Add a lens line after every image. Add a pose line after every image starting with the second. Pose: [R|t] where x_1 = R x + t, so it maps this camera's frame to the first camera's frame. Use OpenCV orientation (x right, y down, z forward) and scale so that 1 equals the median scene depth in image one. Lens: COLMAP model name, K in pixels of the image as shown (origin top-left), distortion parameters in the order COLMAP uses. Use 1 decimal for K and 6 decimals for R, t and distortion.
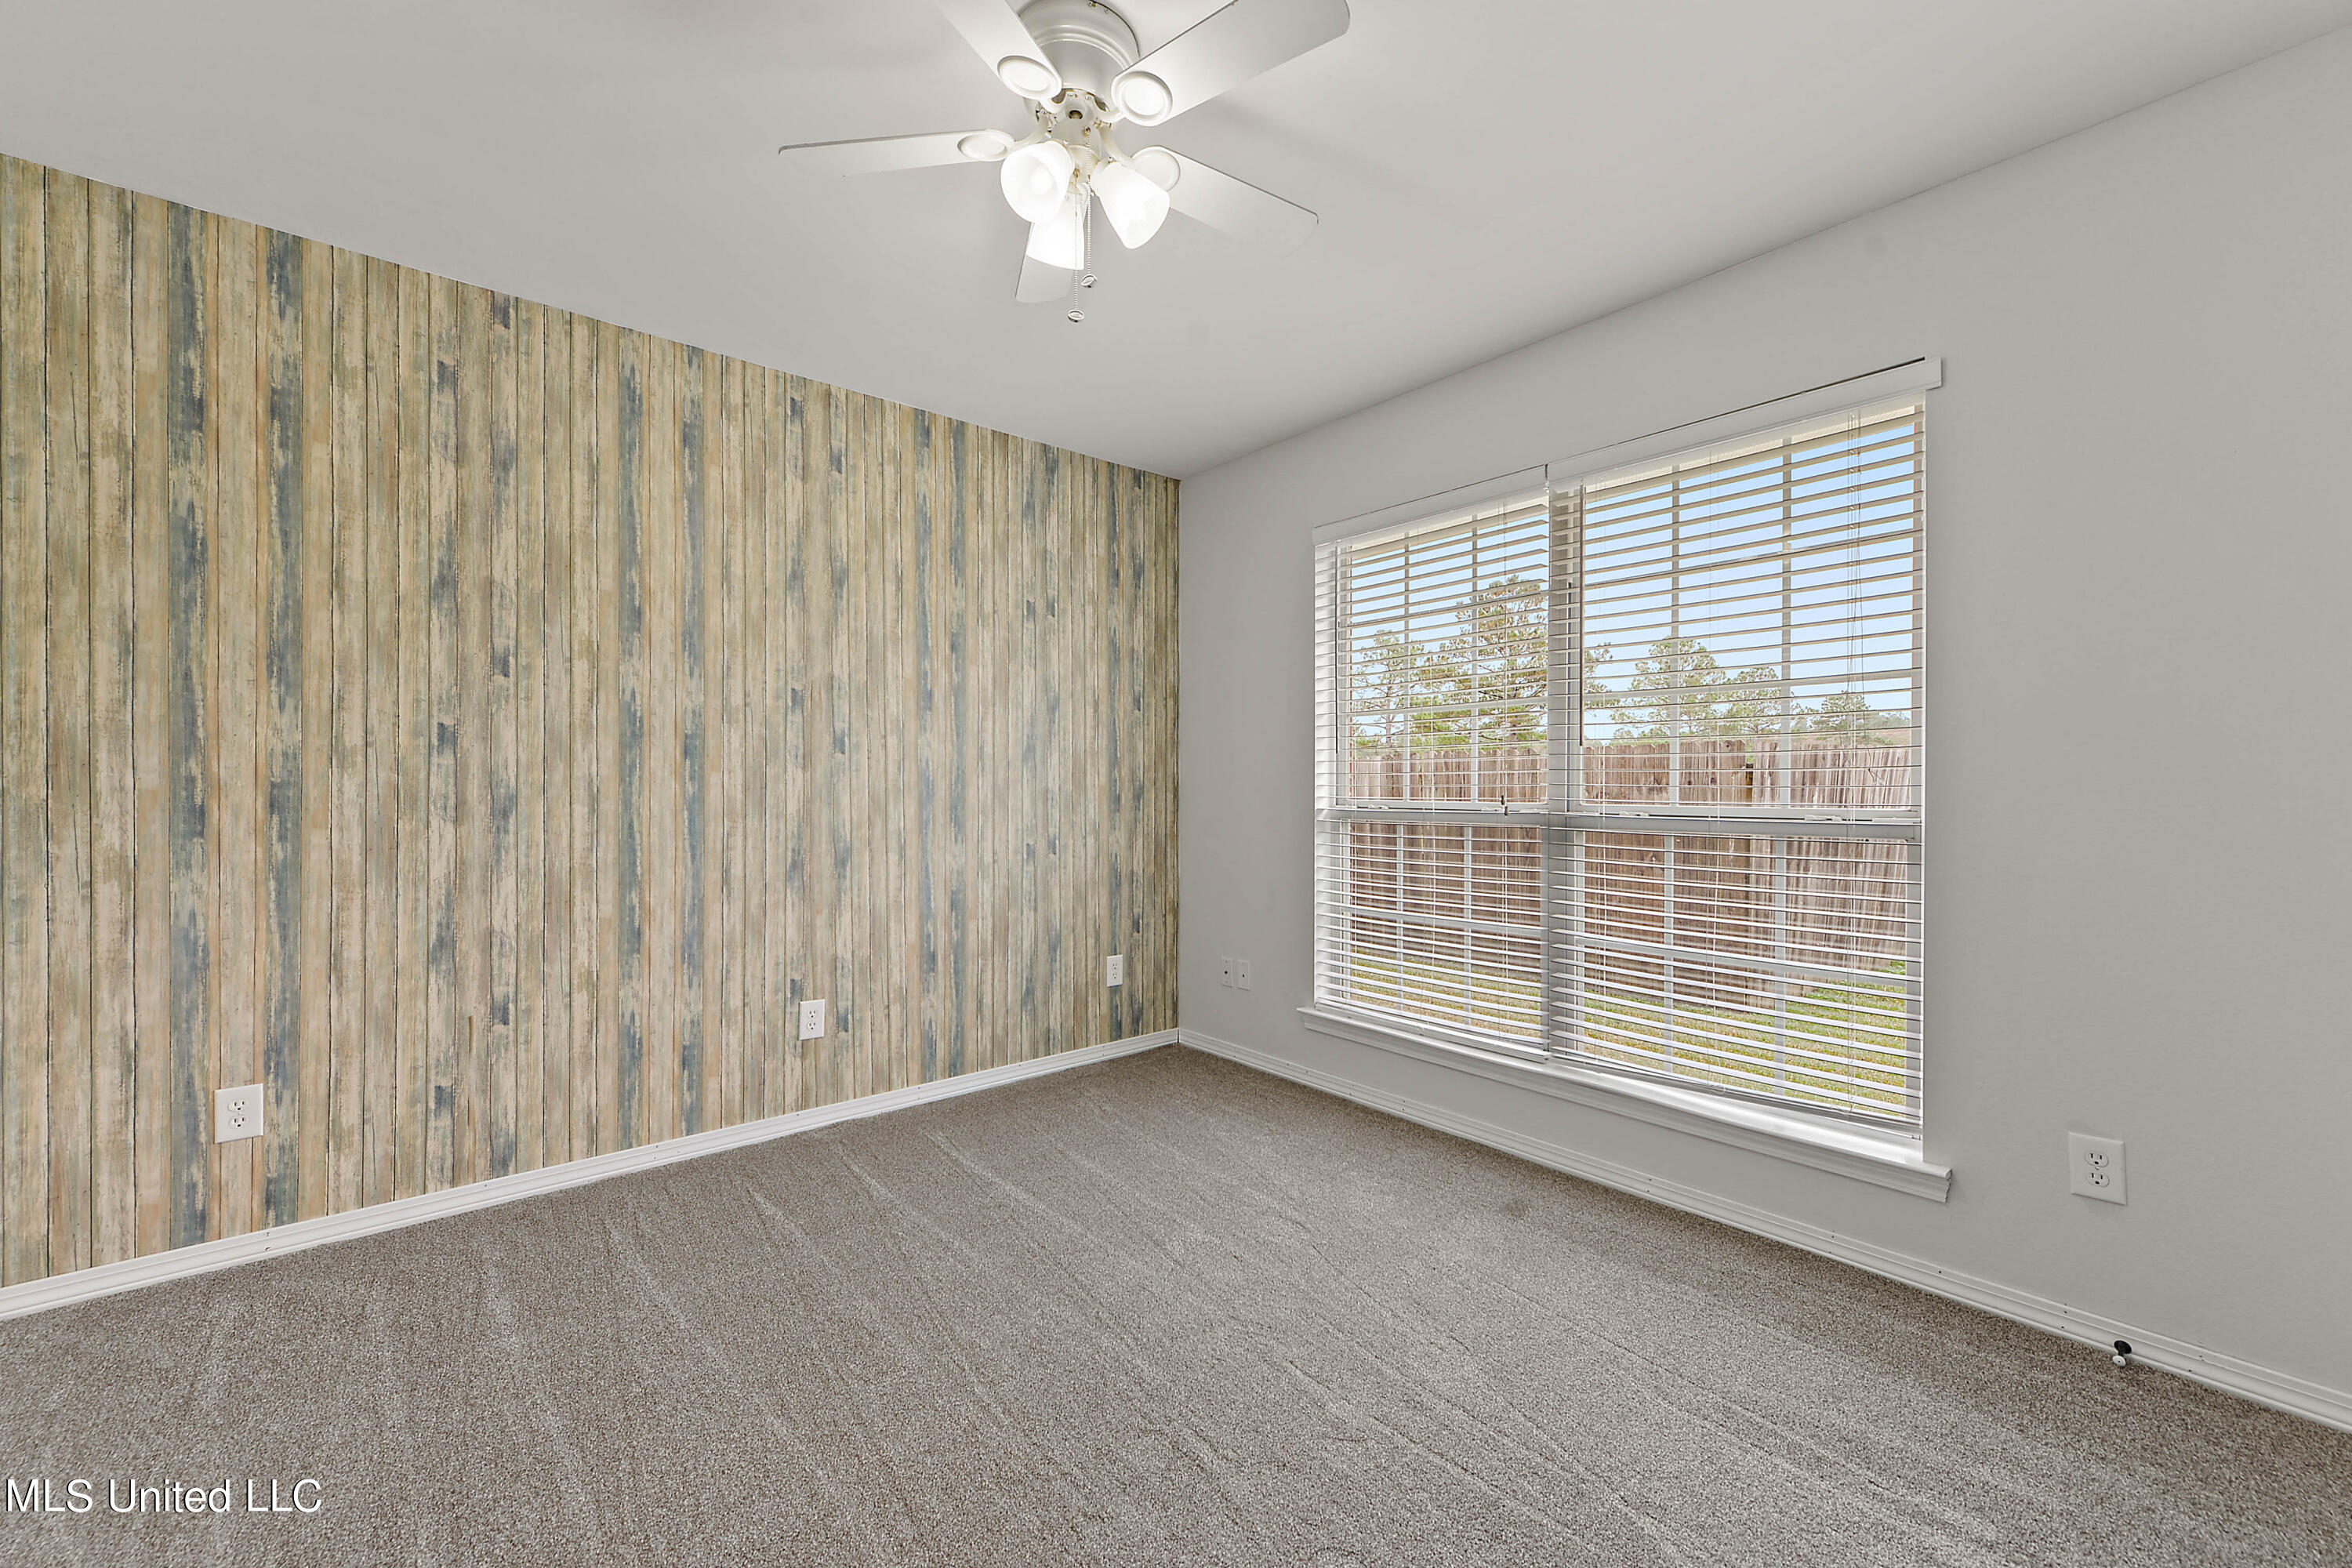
lens RADIAL K [[930.3, 0, 1180.4], [0, 930.3, 794.4], [0, 0, 1]] dist [0.007973, -0.001852]
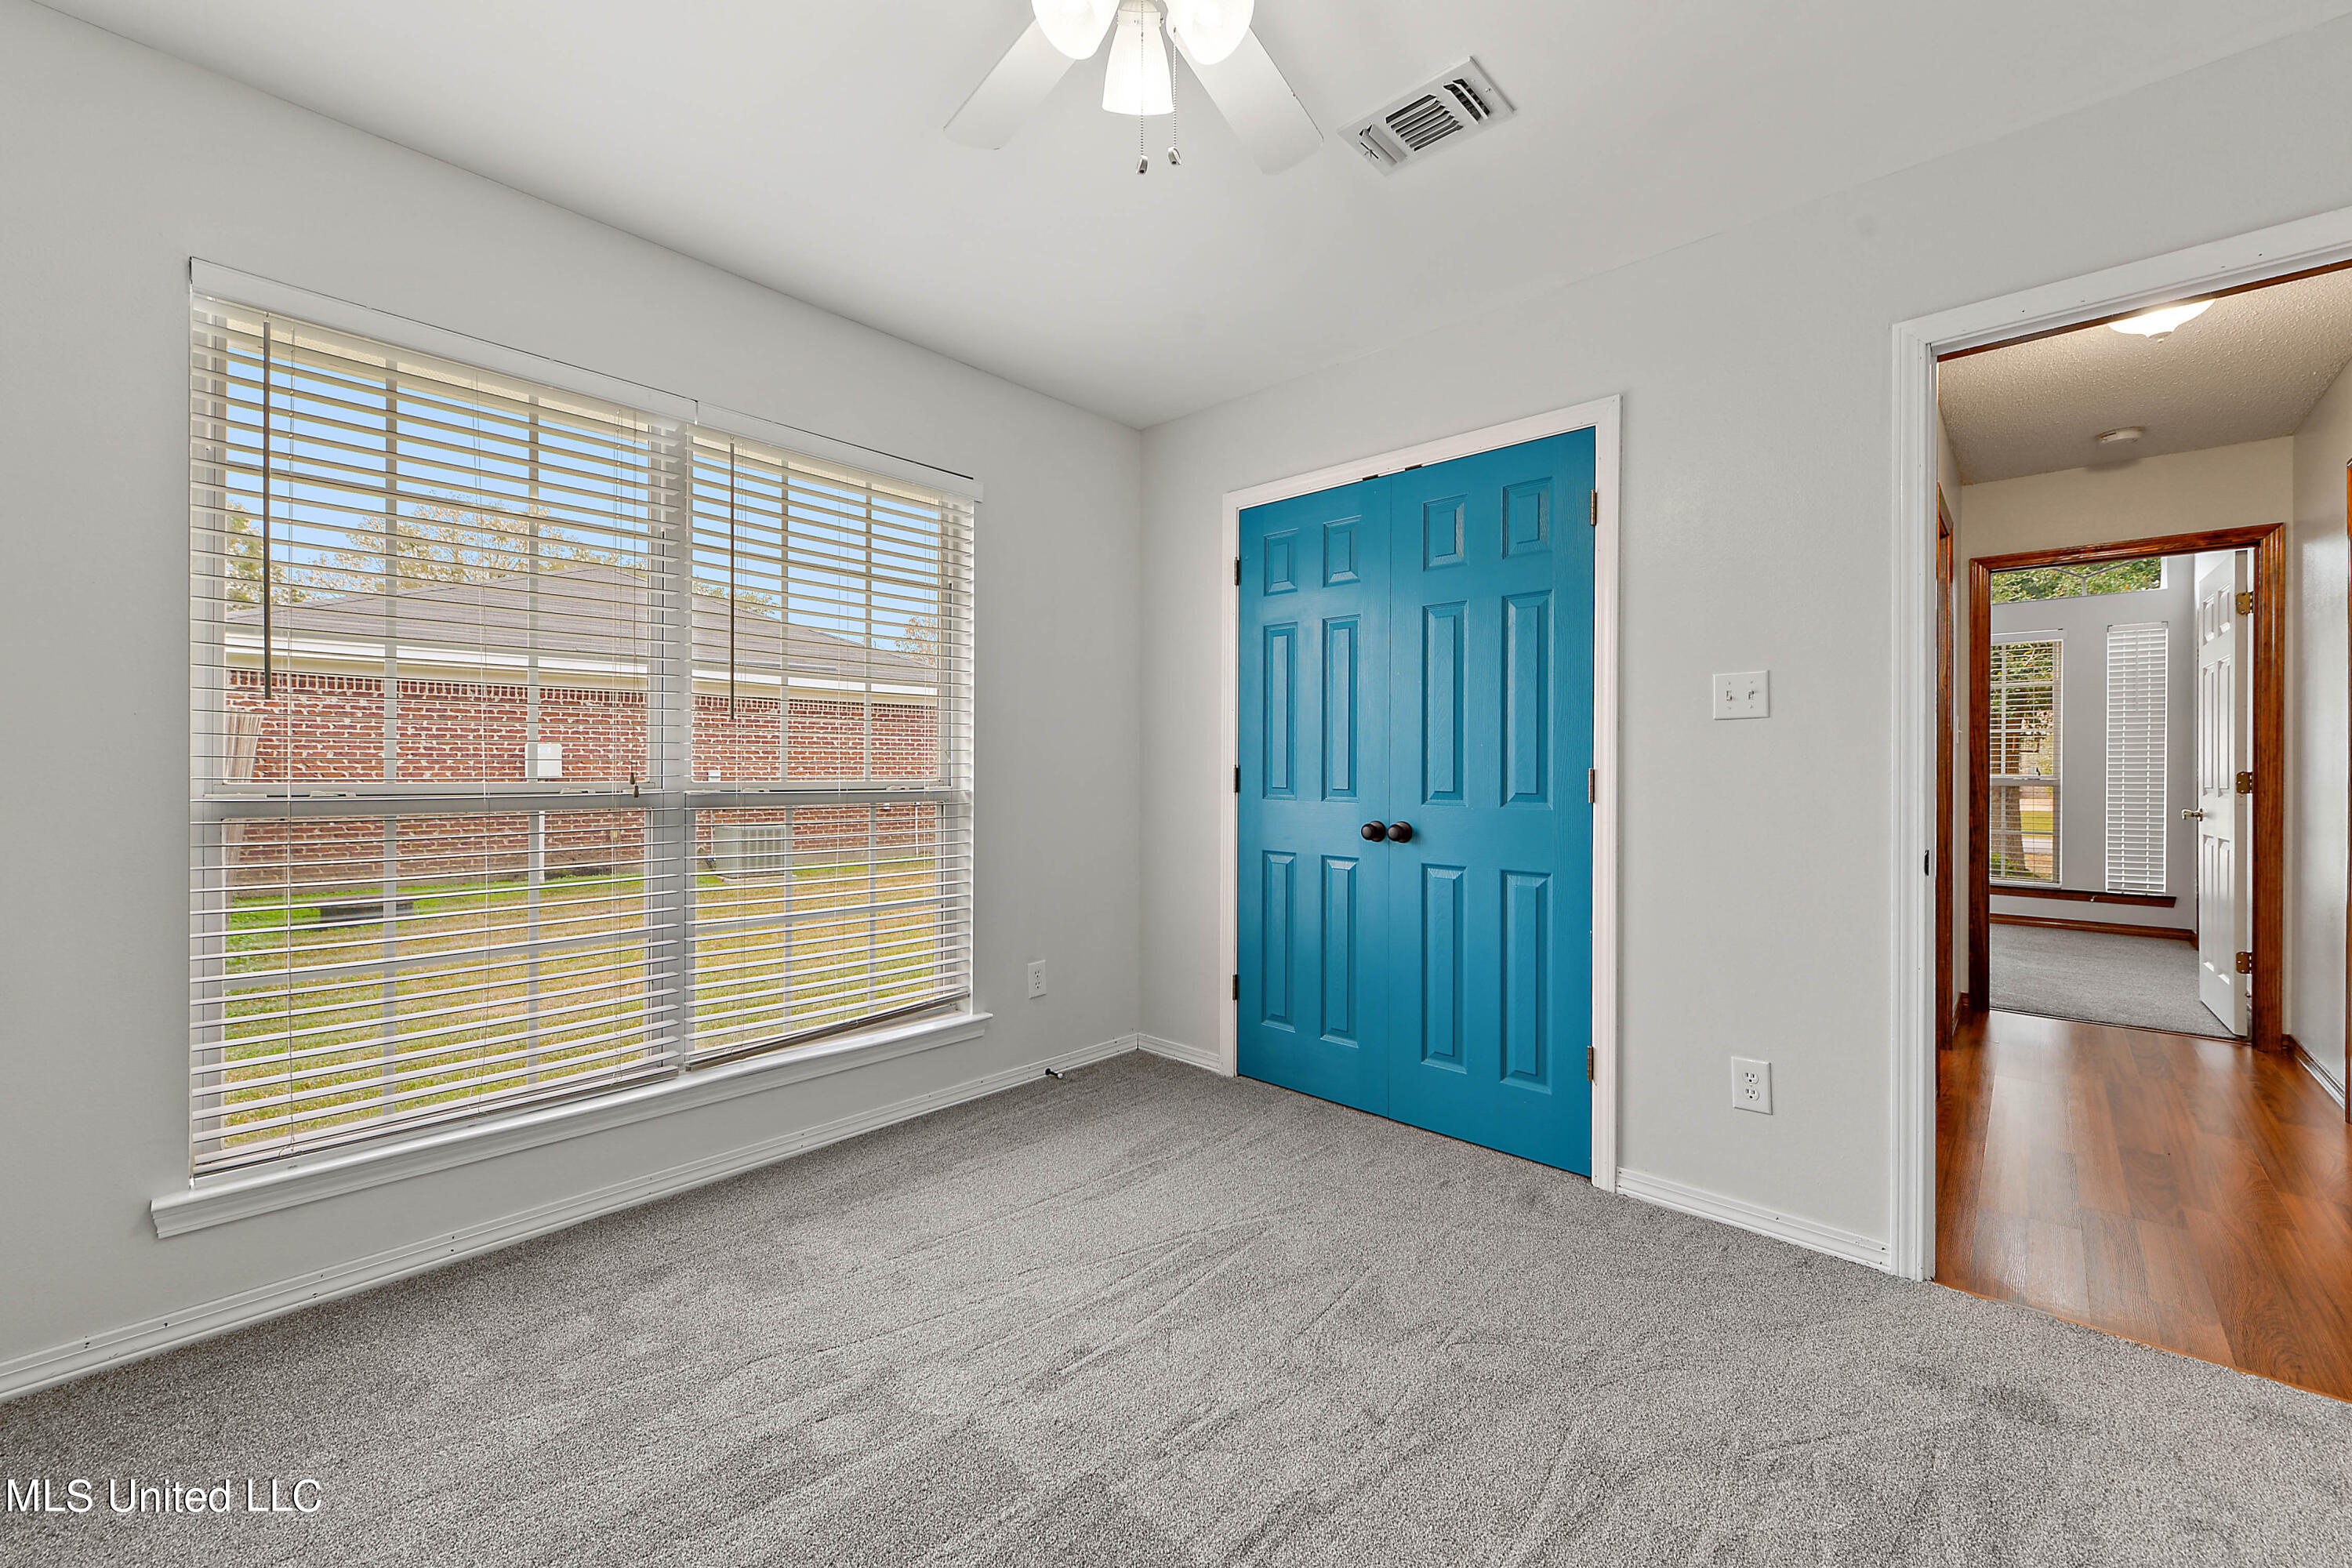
lens RADIAL K [[930.3, 0, 1179.6], [0, 930.3, 766.4], [0, 0, 1]] dist [0.007973, -0.001852]
pose [[-0.131635, -0.004797, 0.991287, -0.646977], [-0.001352, 0.999988, 0.004659, -0.011042], [-0.991297, -0.000727, -0.131640, 0.770647]]
